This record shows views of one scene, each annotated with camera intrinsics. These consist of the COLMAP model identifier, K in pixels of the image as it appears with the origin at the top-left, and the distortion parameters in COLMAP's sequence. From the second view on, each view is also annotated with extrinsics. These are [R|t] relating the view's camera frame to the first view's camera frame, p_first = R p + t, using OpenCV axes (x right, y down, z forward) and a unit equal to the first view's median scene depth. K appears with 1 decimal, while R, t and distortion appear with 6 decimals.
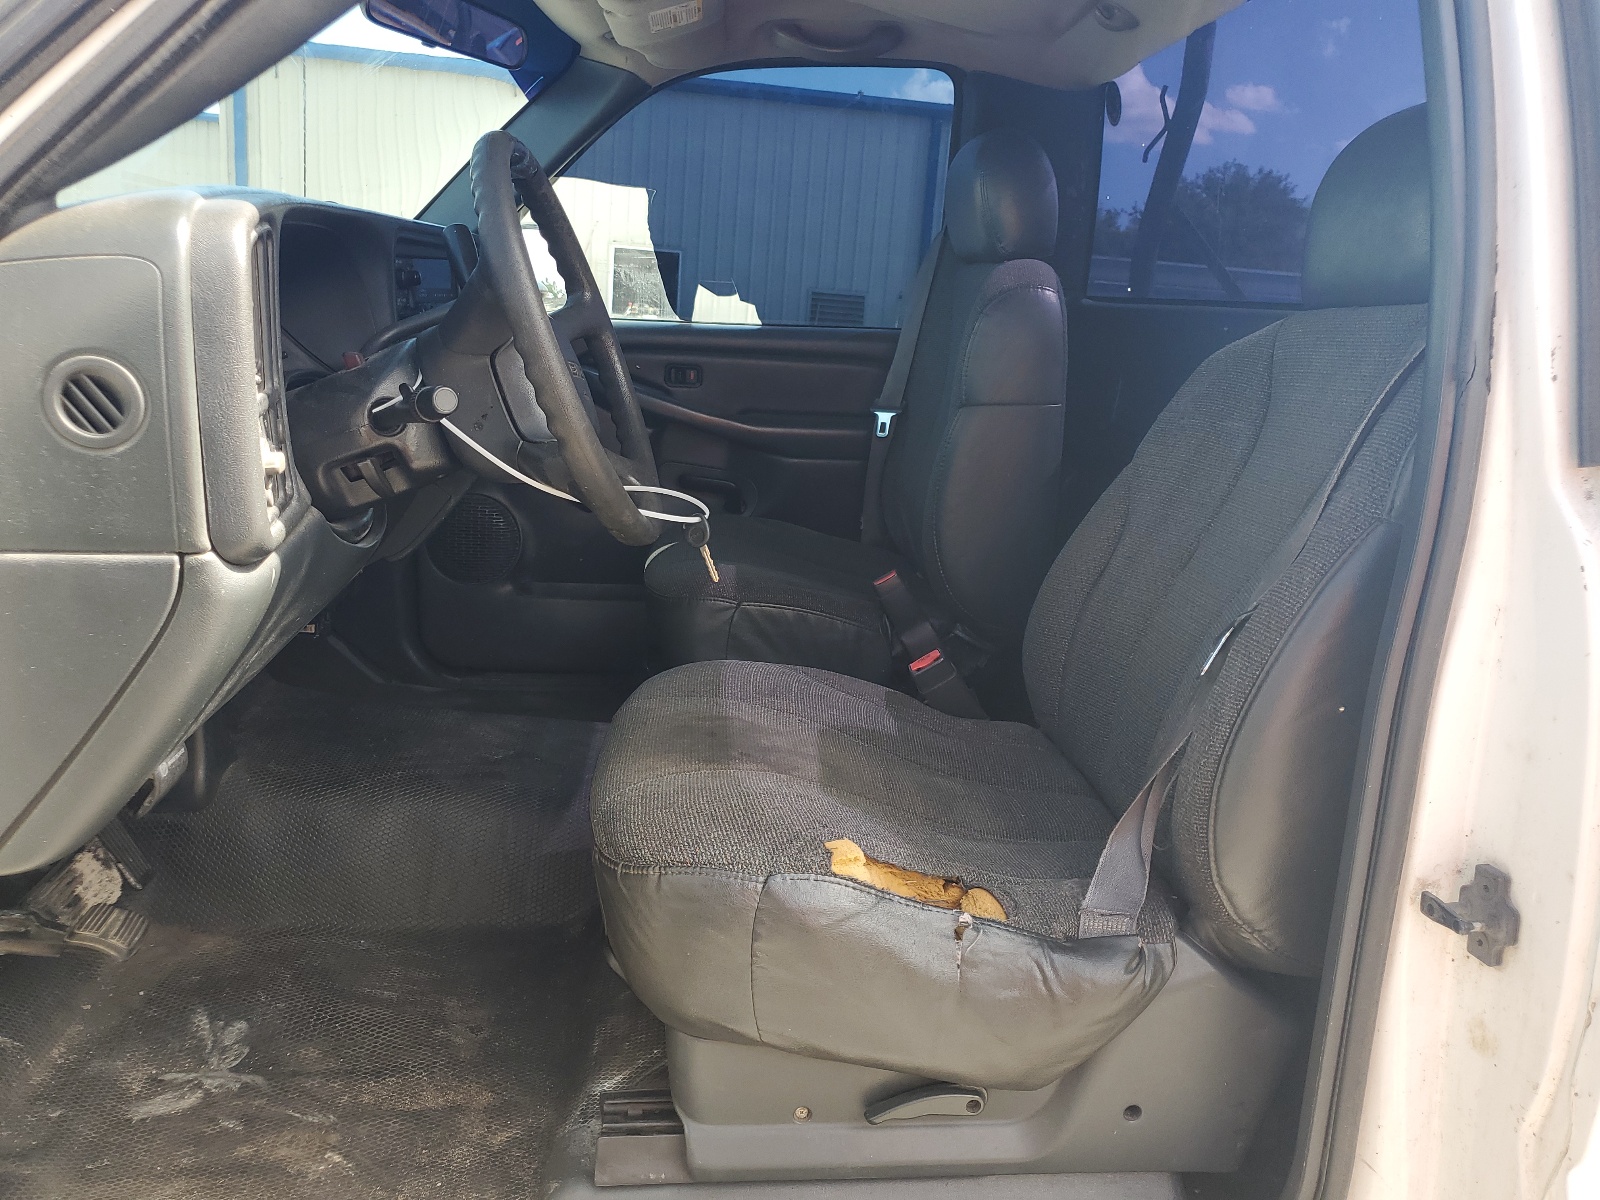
lens RADIAL K [[1247.7, 0, 800.0], [0, 1247.7, 600.0], [0, 0, 1]] dist [-0.001373, -0.002801]
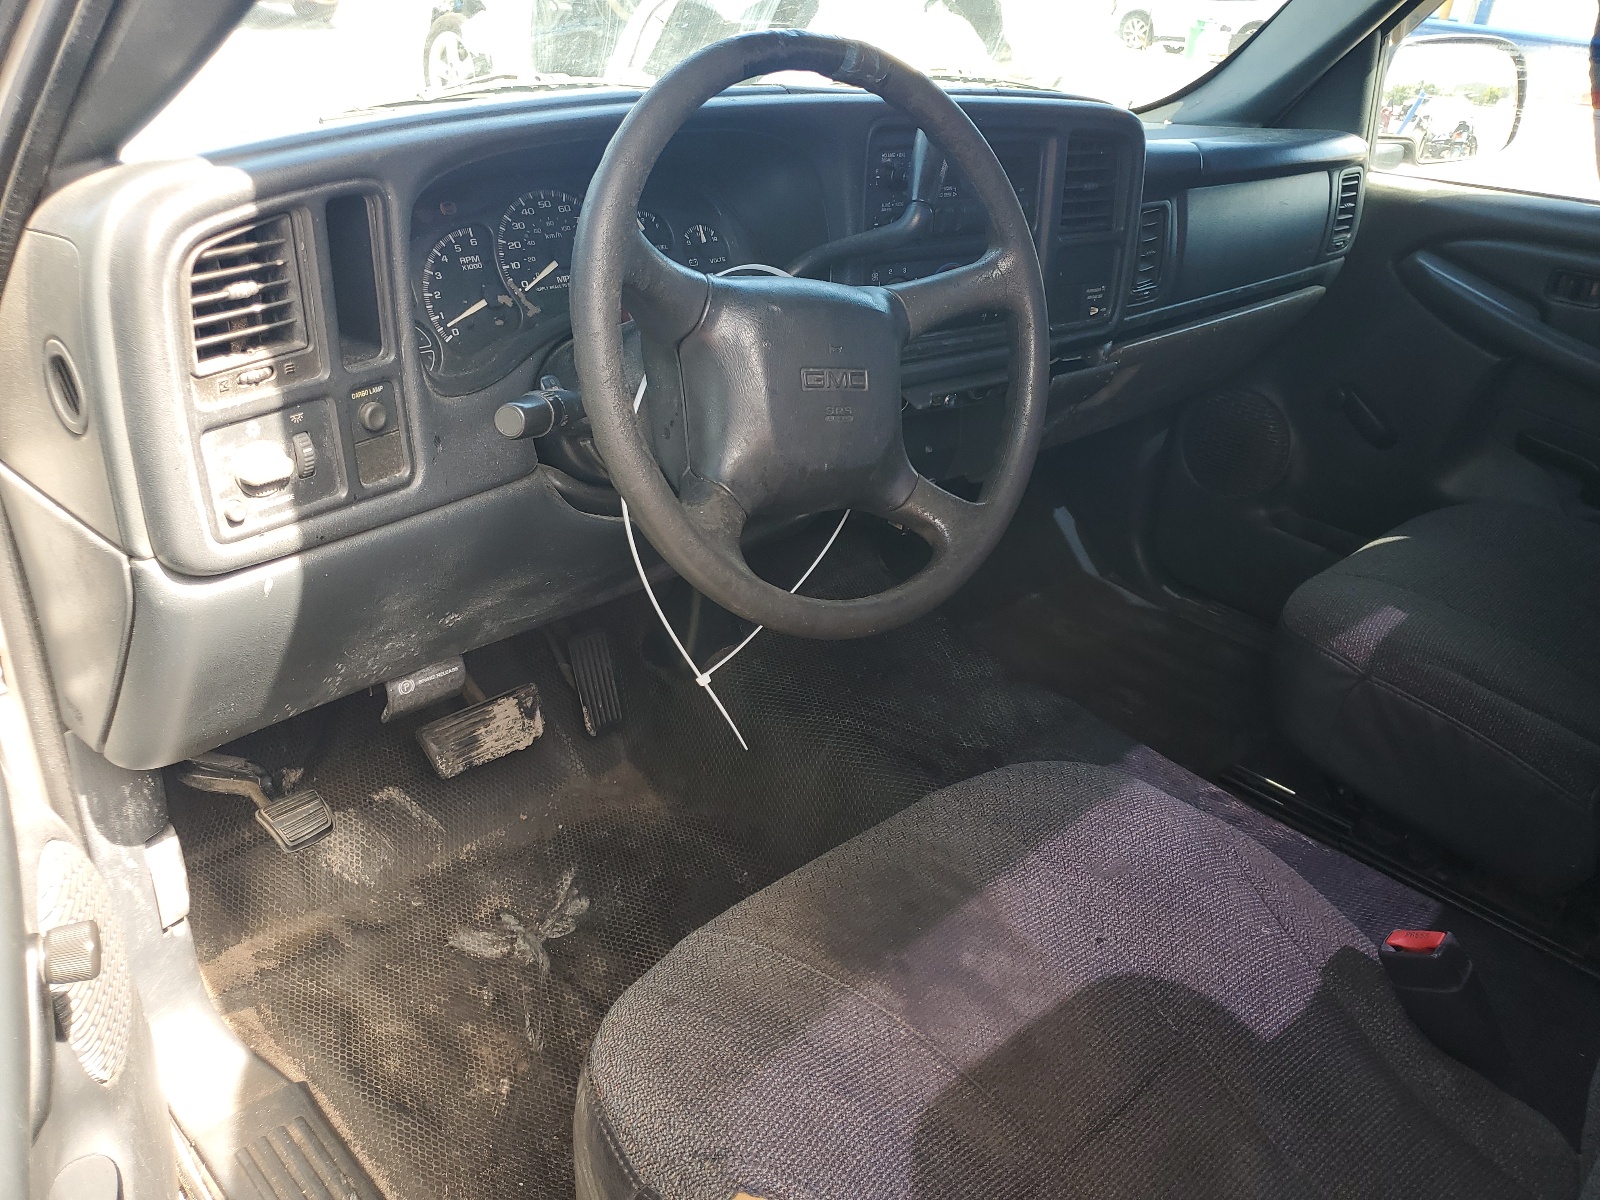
lens RADIAL K [[1247.7, 0, 800.0], [0, 1247.7, 600.0], [0, 0, 1]] dist [-0.001373, -0.002801]
pose [[0.621319, 0.349438, -0.701324, 0.324057], [-0.203005, 0.936278, 0.286658, -0.245166], [0.756803, -0.035734, 0.652665, 0.486624]]
